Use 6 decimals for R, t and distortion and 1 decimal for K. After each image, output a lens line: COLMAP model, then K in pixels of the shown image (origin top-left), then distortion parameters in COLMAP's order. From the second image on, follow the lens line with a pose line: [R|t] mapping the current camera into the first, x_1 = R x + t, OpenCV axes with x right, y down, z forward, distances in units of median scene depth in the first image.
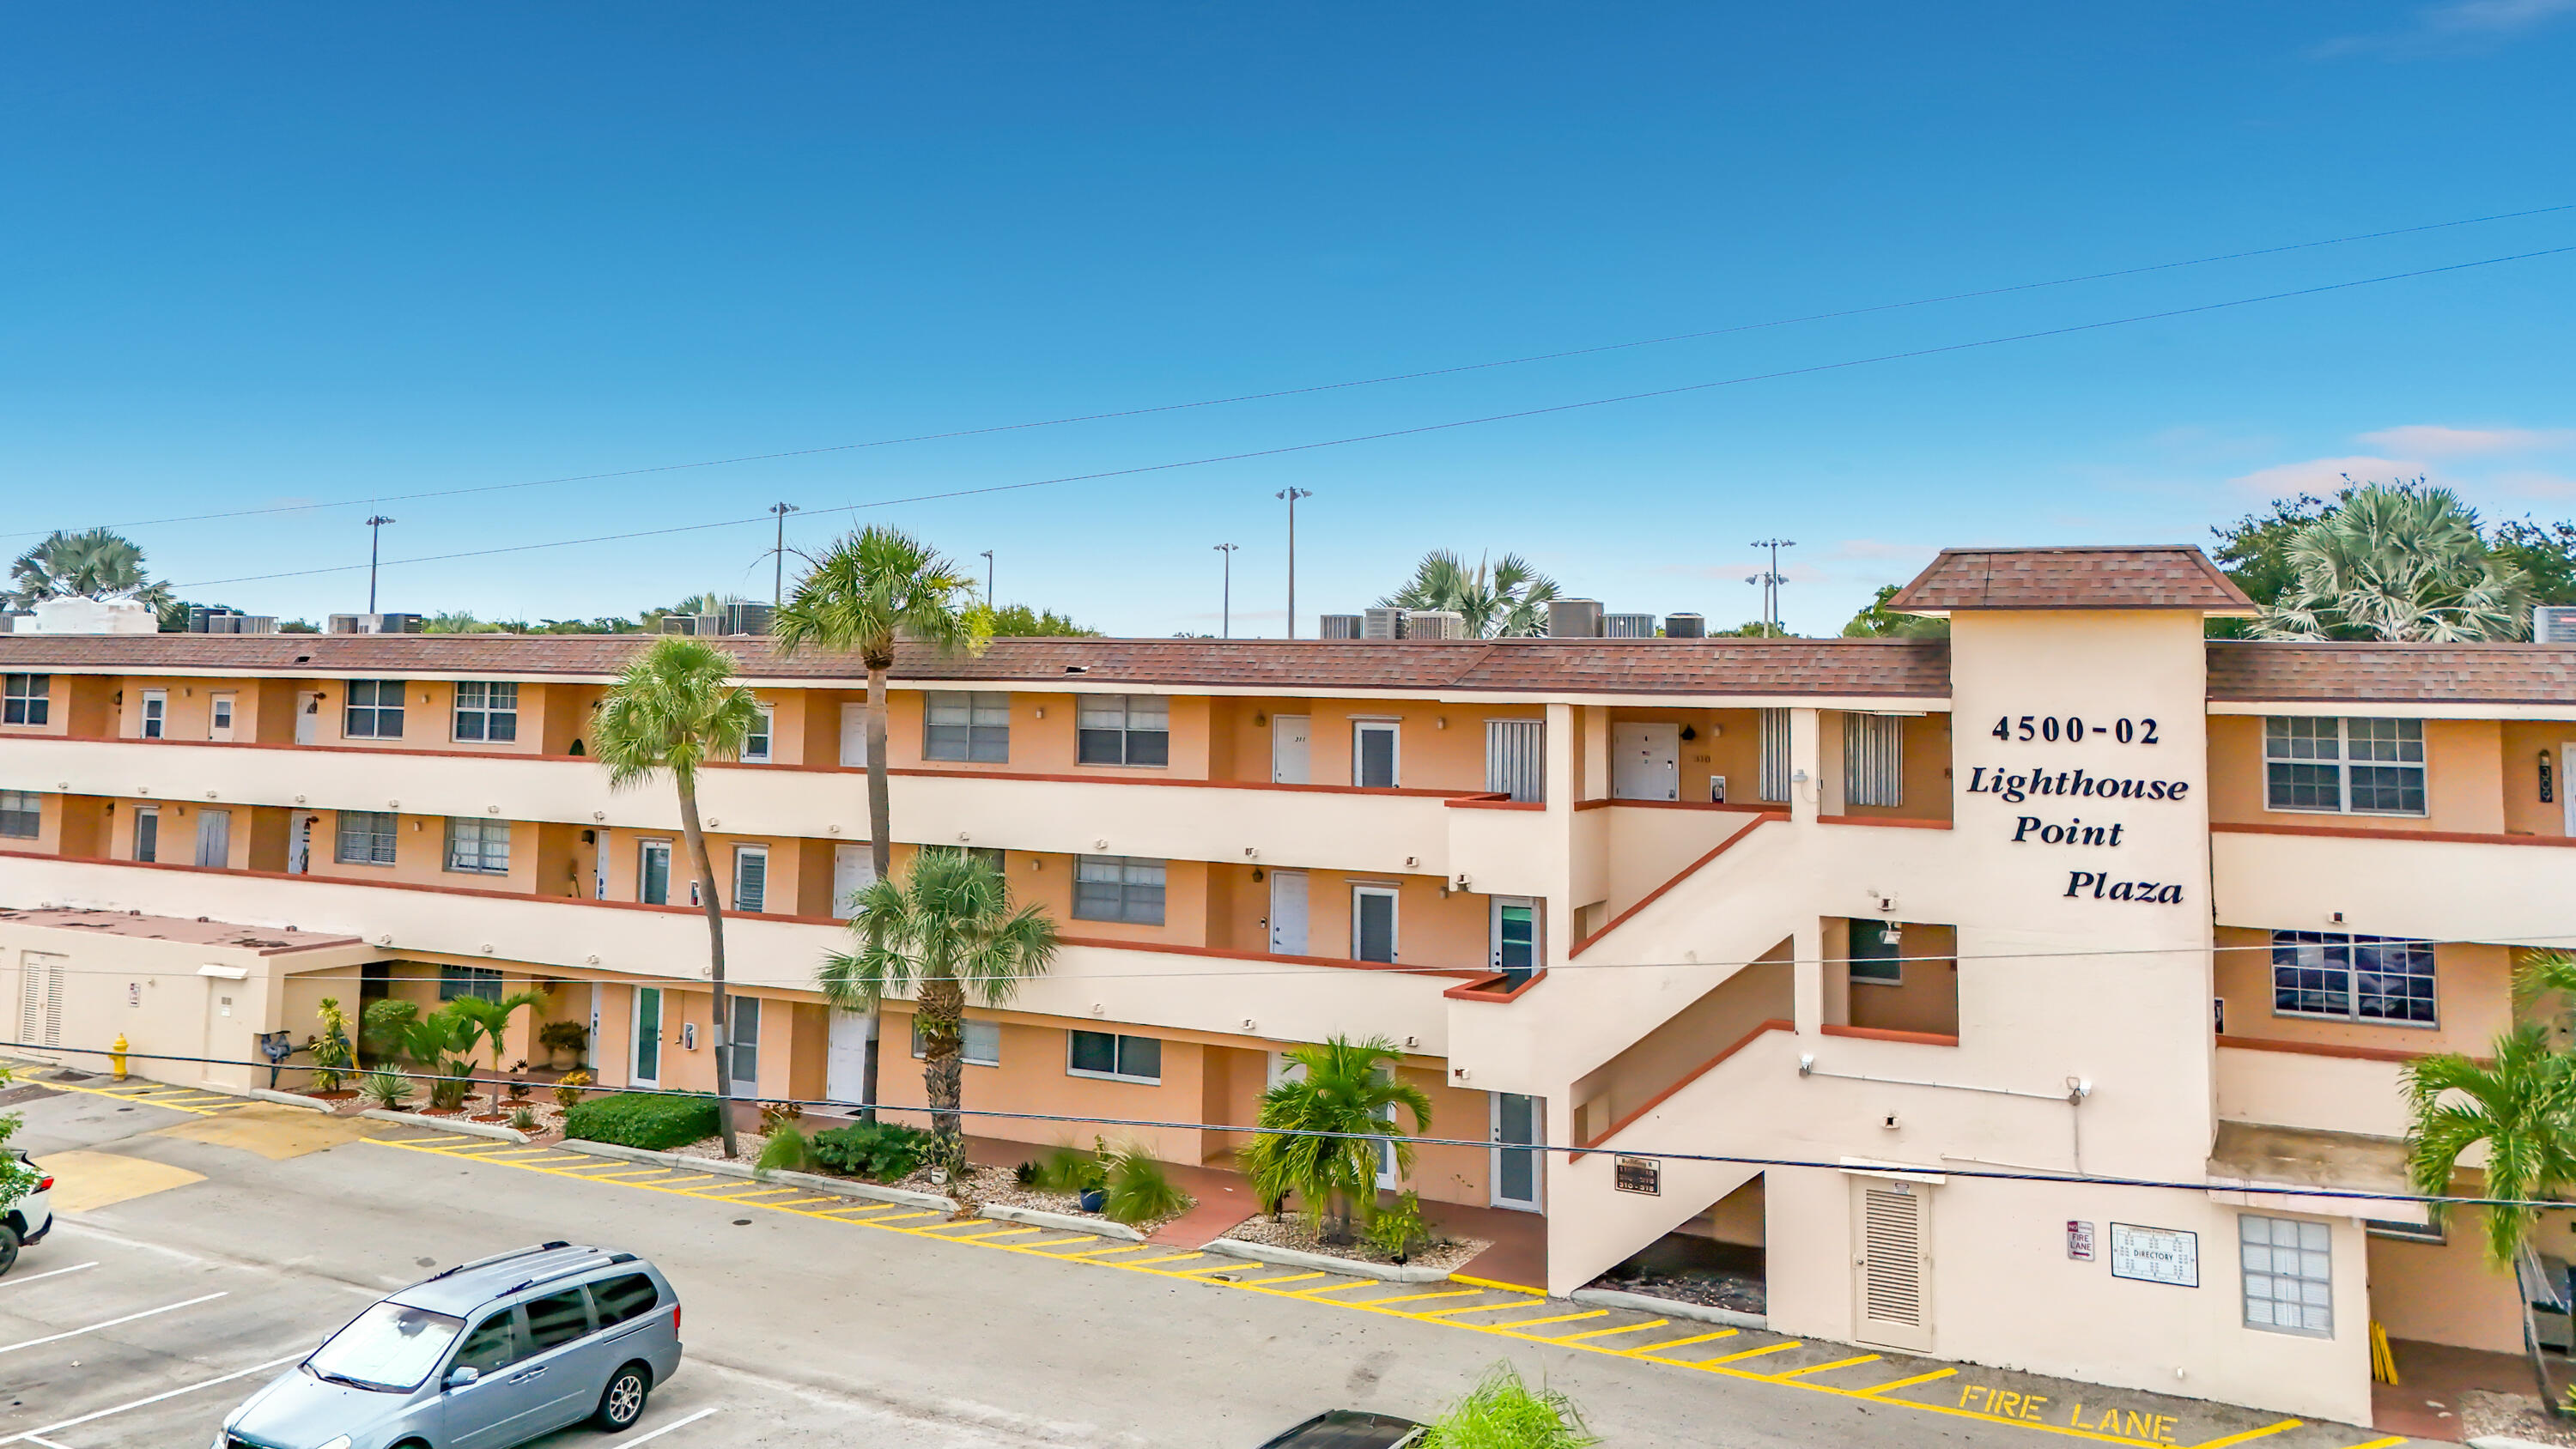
lens RADIAL K [[1965.9, 0, 1238.2], [0, 1965.9, 716.3], [0, 0, 1]] dist [0.044217, -0.001675]
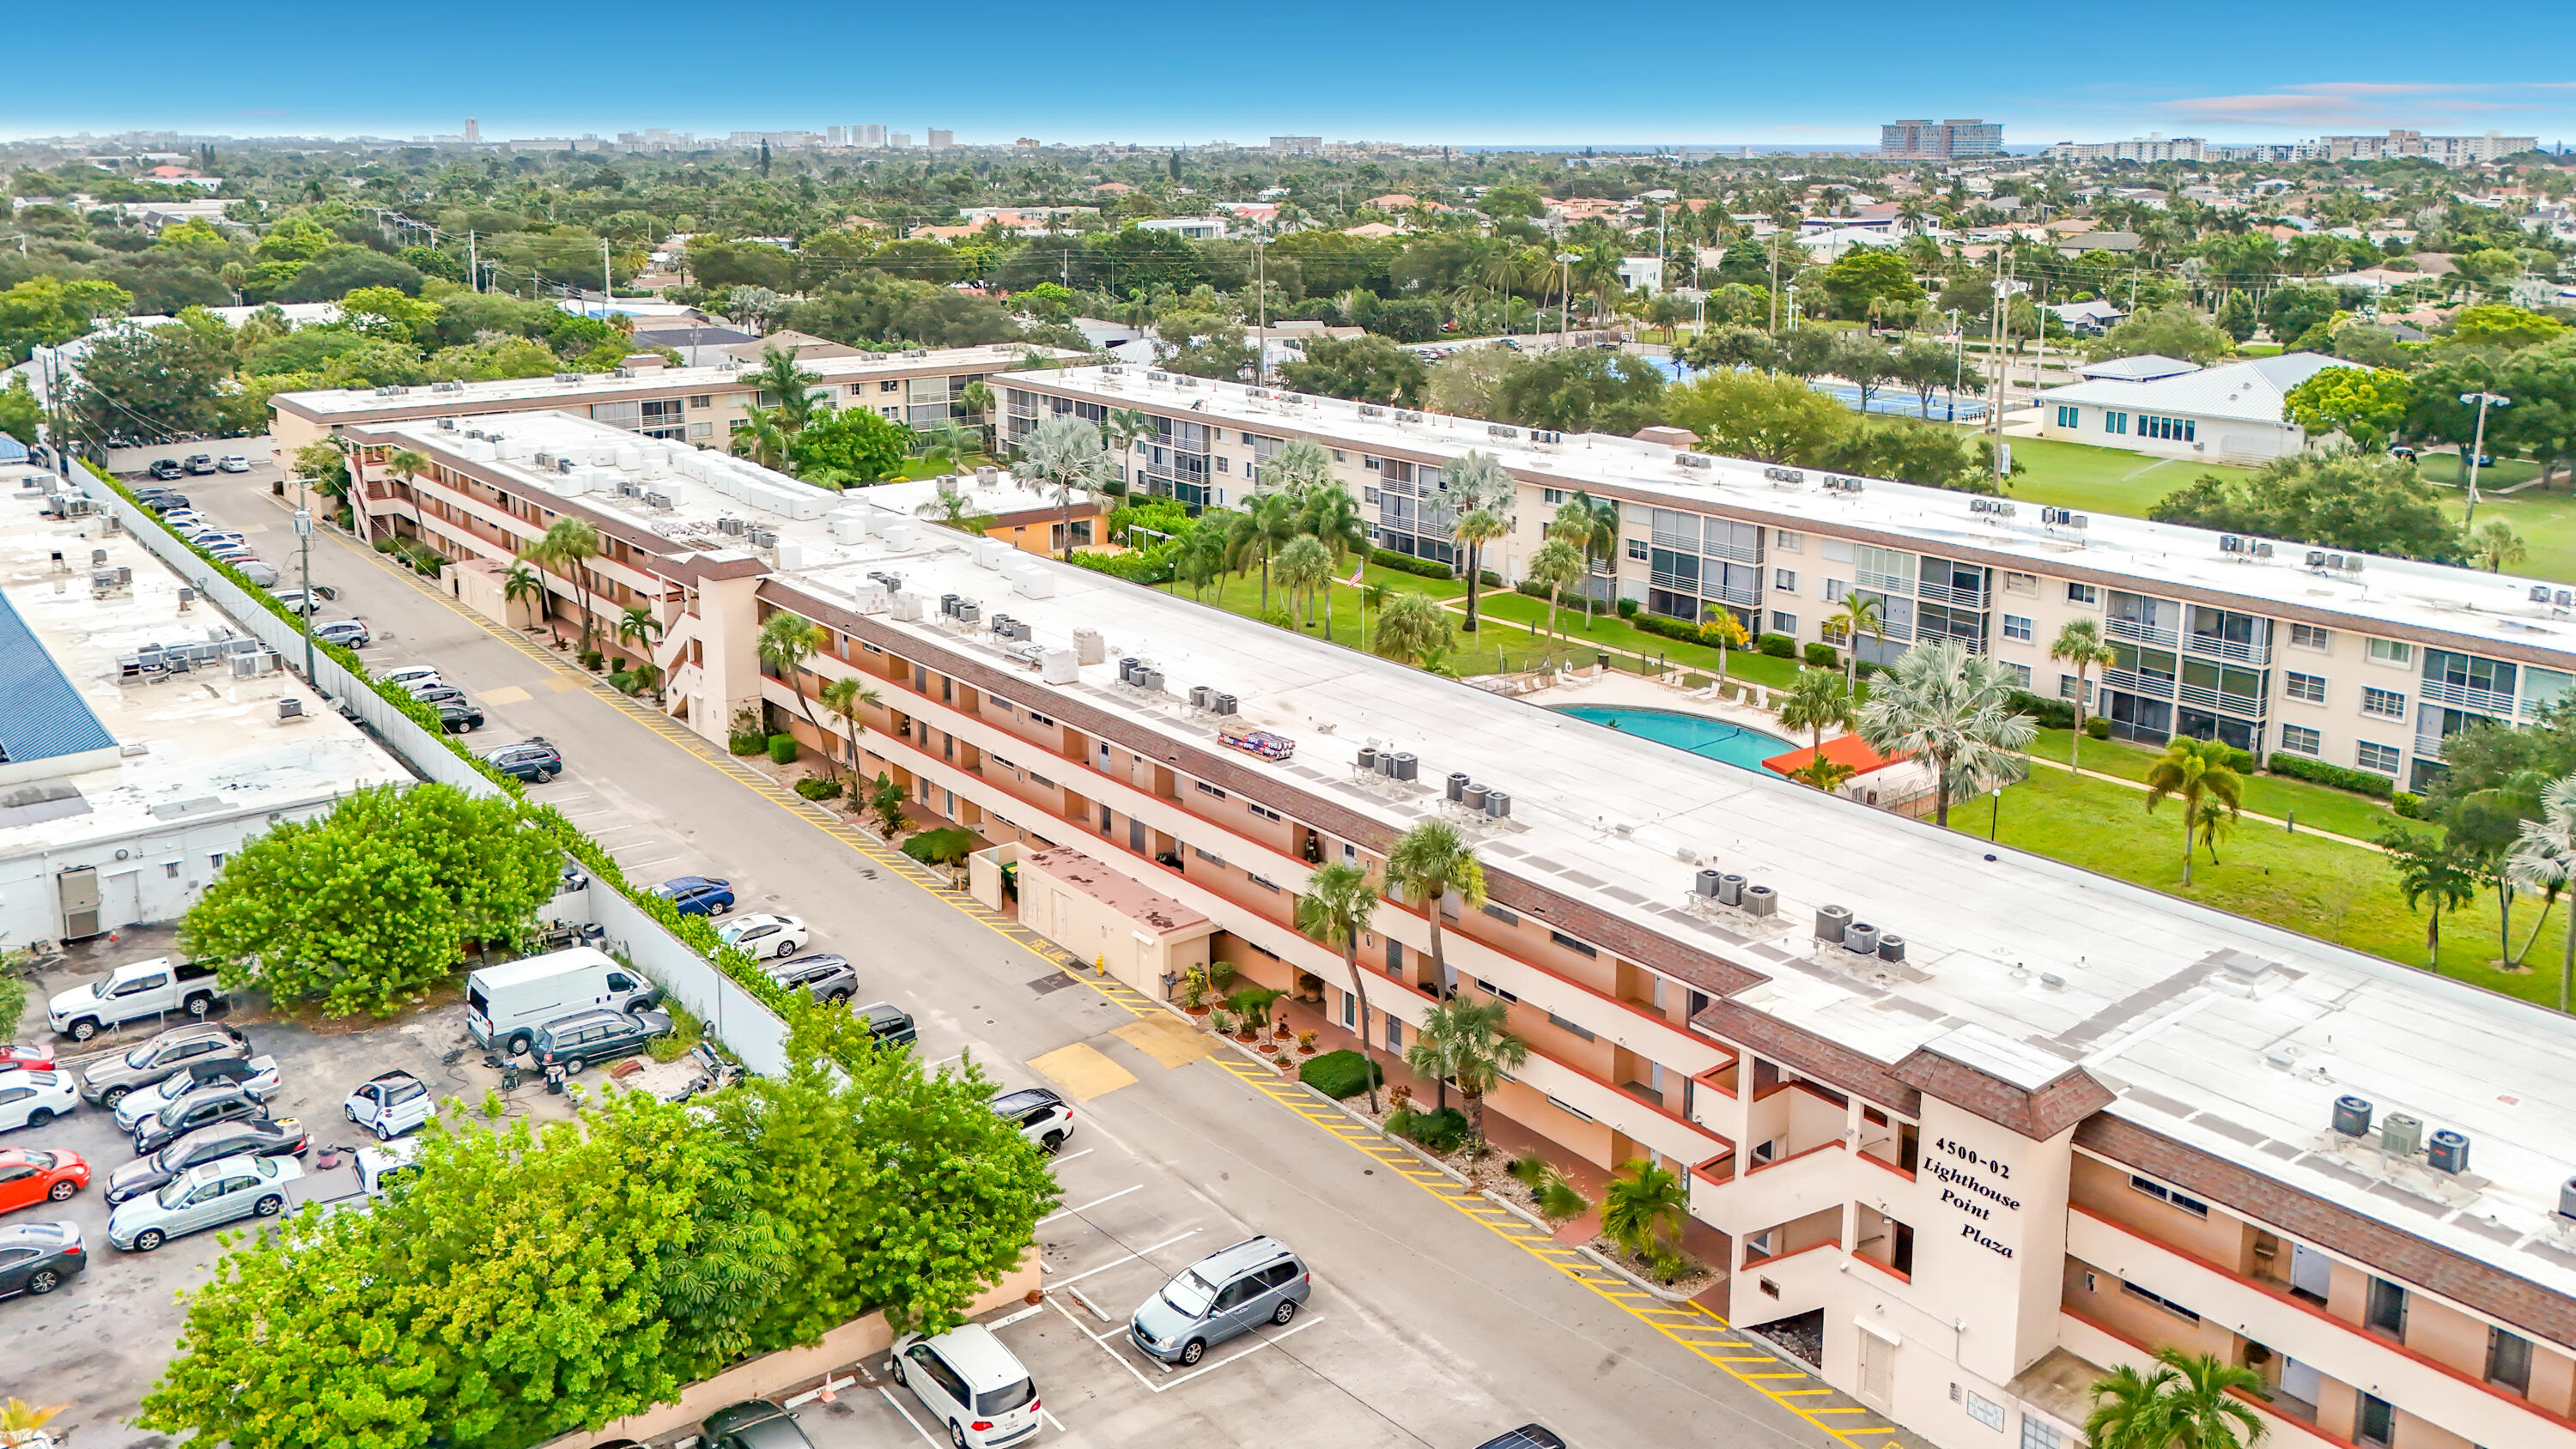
lens RADIAL K [[1965.9, 0, 1238.2], [0, 1965.9, 716.3], [0, 0, 1]] dist [0.044217, -0.001675]
pose [[0.900922, 0.082781, -0.426013, 0.528024], [0.048037, 0.956585, 0.287466, -0.915865], [0.431314, -0.279449, 0.857832, -0.761357]]
